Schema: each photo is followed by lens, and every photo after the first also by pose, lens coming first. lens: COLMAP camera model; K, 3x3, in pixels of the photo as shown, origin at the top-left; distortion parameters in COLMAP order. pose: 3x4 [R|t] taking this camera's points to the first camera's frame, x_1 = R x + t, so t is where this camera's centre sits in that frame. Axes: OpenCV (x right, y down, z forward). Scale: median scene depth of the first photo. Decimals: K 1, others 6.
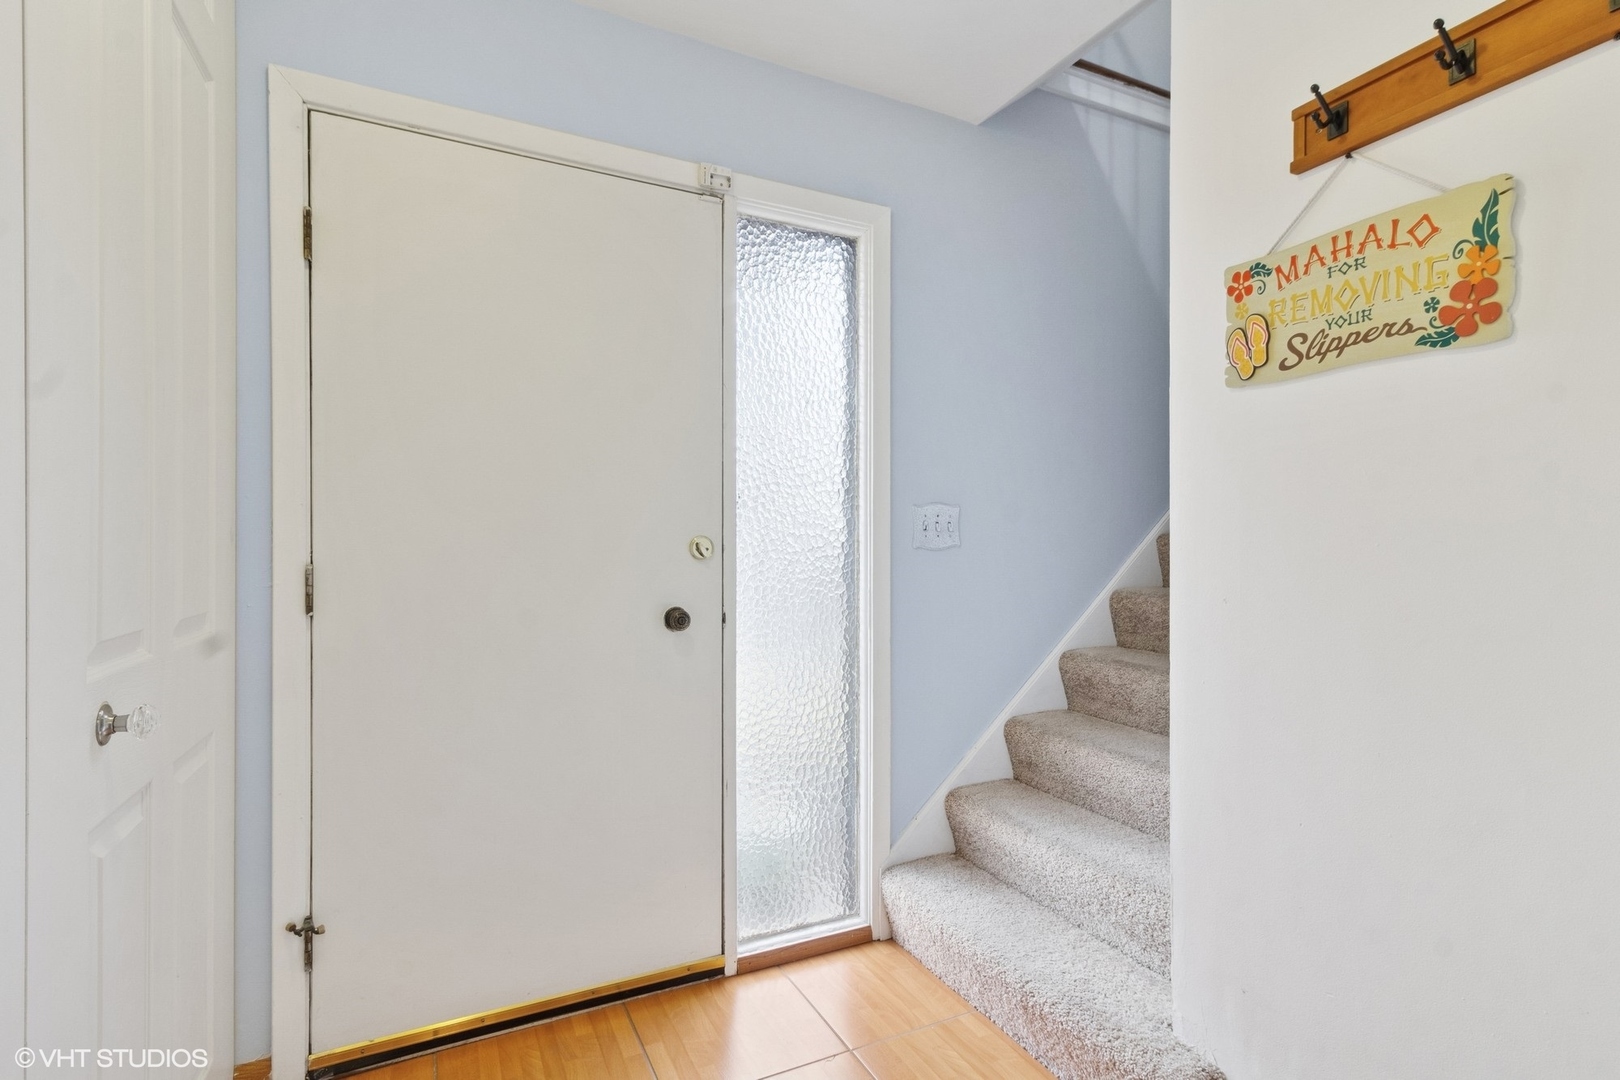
lens RADIAL K [[780.0, 0, 810.0], [0, 780.0, 540.0], [0, 0, 1]] dist [0.001391, 0.000183]
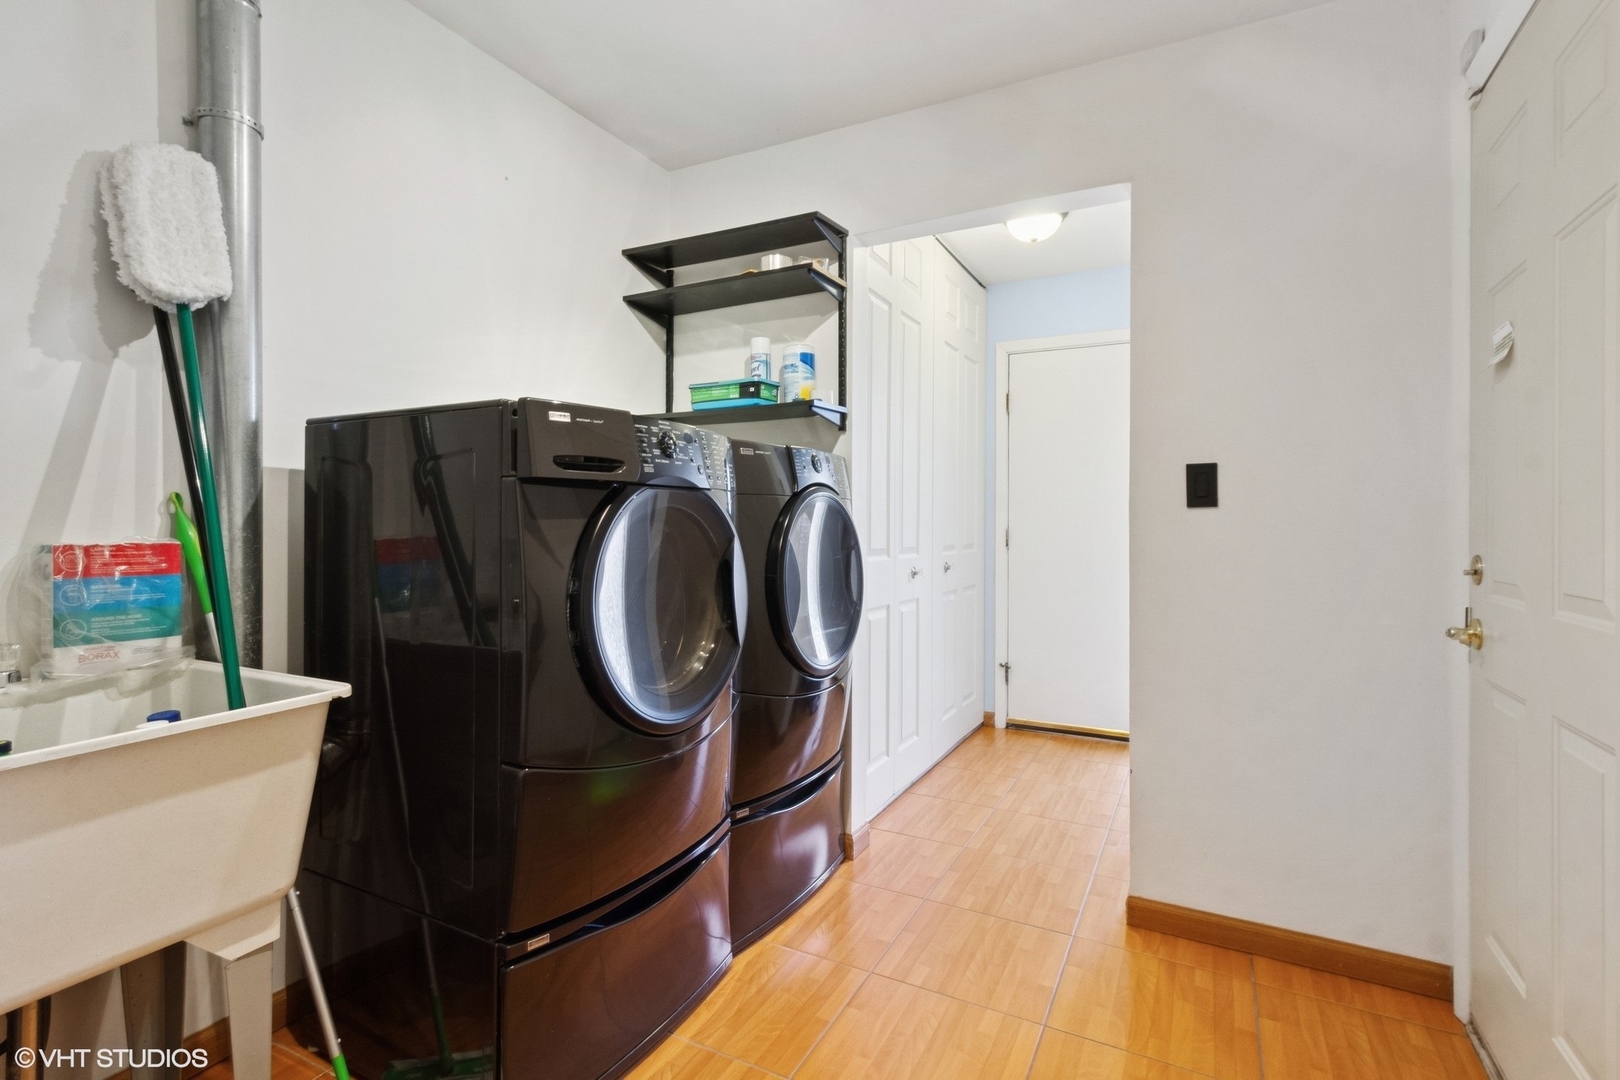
lens RADIAL K [[764.2, 0, 802.6], [0, 764.2, 520.4], [0, 0, 1]] dist [0.005027, 0.000935]
pose [[0.587936, 0.004636, -0.808894, 1.039910], [-0.005059, 0.999985, 0.002055, 0.002197], [0.808891, 0.002884, 0.587951, -1.075196]]
